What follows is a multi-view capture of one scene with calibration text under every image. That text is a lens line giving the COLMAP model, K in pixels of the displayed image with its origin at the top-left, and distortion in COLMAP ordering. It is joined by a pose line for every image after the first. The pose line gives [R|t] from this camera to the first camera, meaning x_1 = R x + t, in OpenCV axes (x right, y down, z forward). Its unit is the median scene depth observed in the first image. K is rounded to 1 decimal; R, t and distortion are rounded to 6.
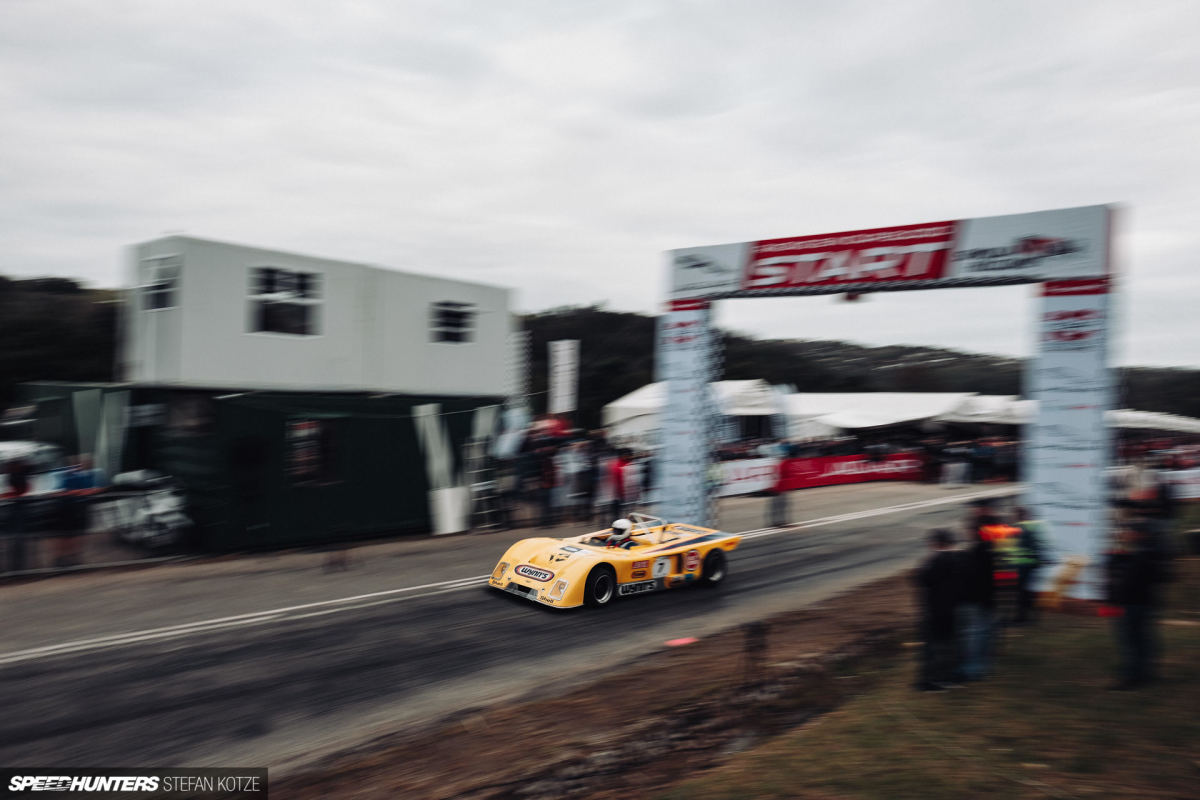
lens RADIAL K [[851.0, 0, 600.0], [0, 851.0, 401.2], [0, 0, 1]] dist [-0.006278, 0.004224]
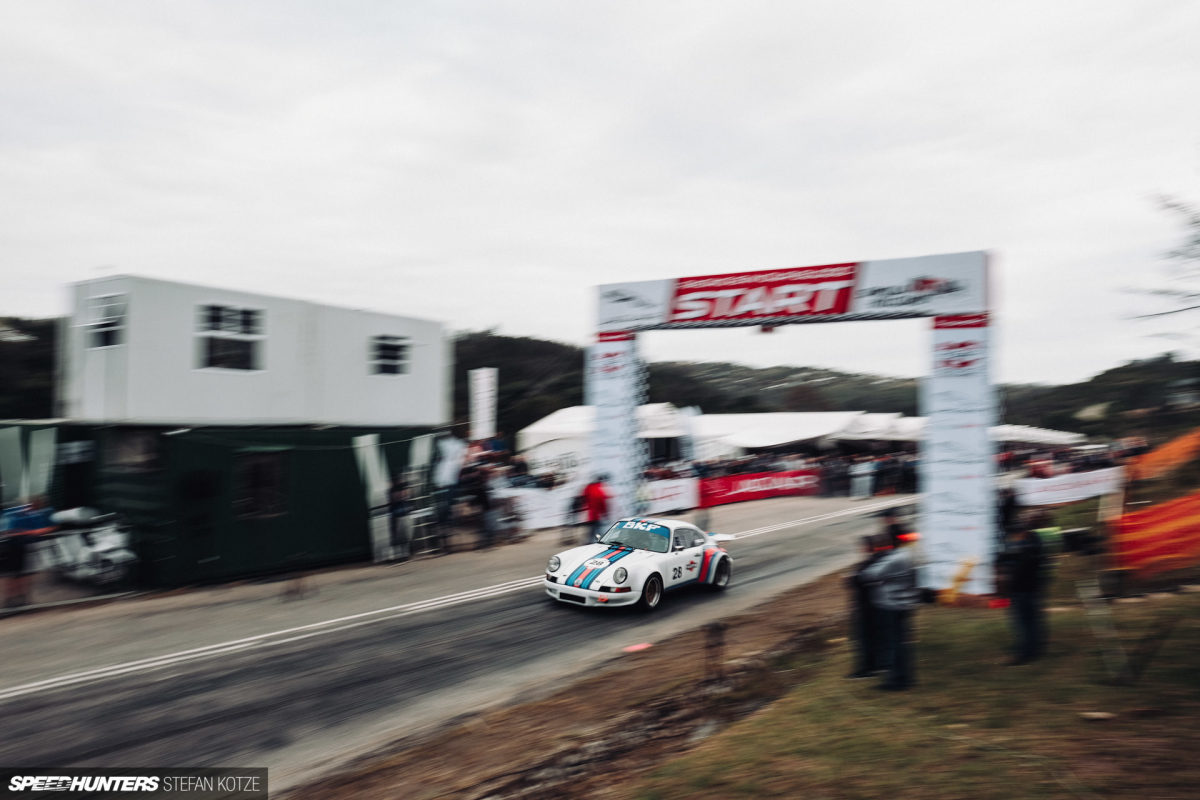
lens RADIAL K [[851.0, 0, 598.5], [0, 851.0, 399.5], [0, 0, 1]] dist [-0.006278, 0.004224]
pose [[0.992360, -0.017018, 0.122197, -0.062412], [0.020581, 0.999397, -0.027956, -0.005987], [-0.121648, 0.030258, 0.992112, -0.070943]]
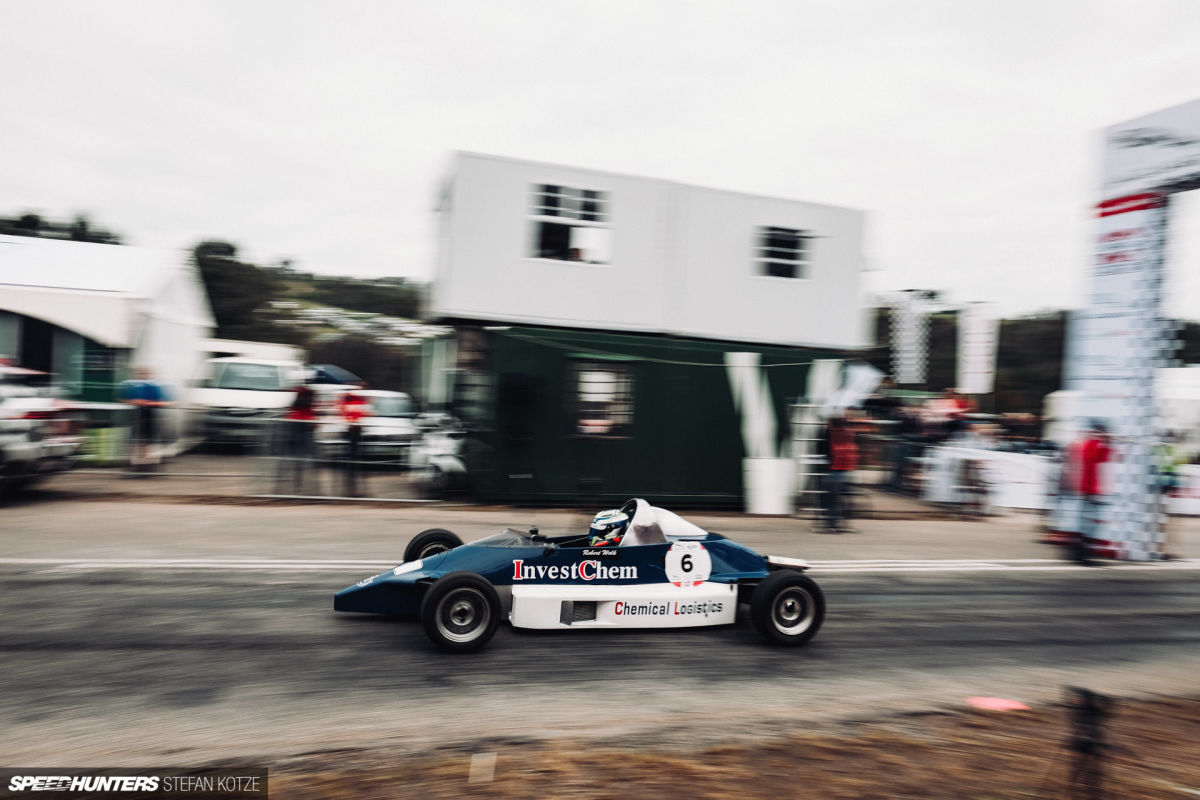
lens RADIAL K [[851.0, 0, 603.5], [0, 851.0, 398.4], [0, 0, 1]] dist [-0.006278, 0.004224]
pose [[0.865756, 0.025145, -0.499835, 0.107818], [-0.033330, 0.999417, -0.007454, 0.071978], [0.499356, 0.023113, 0.866089, 0.289092]]
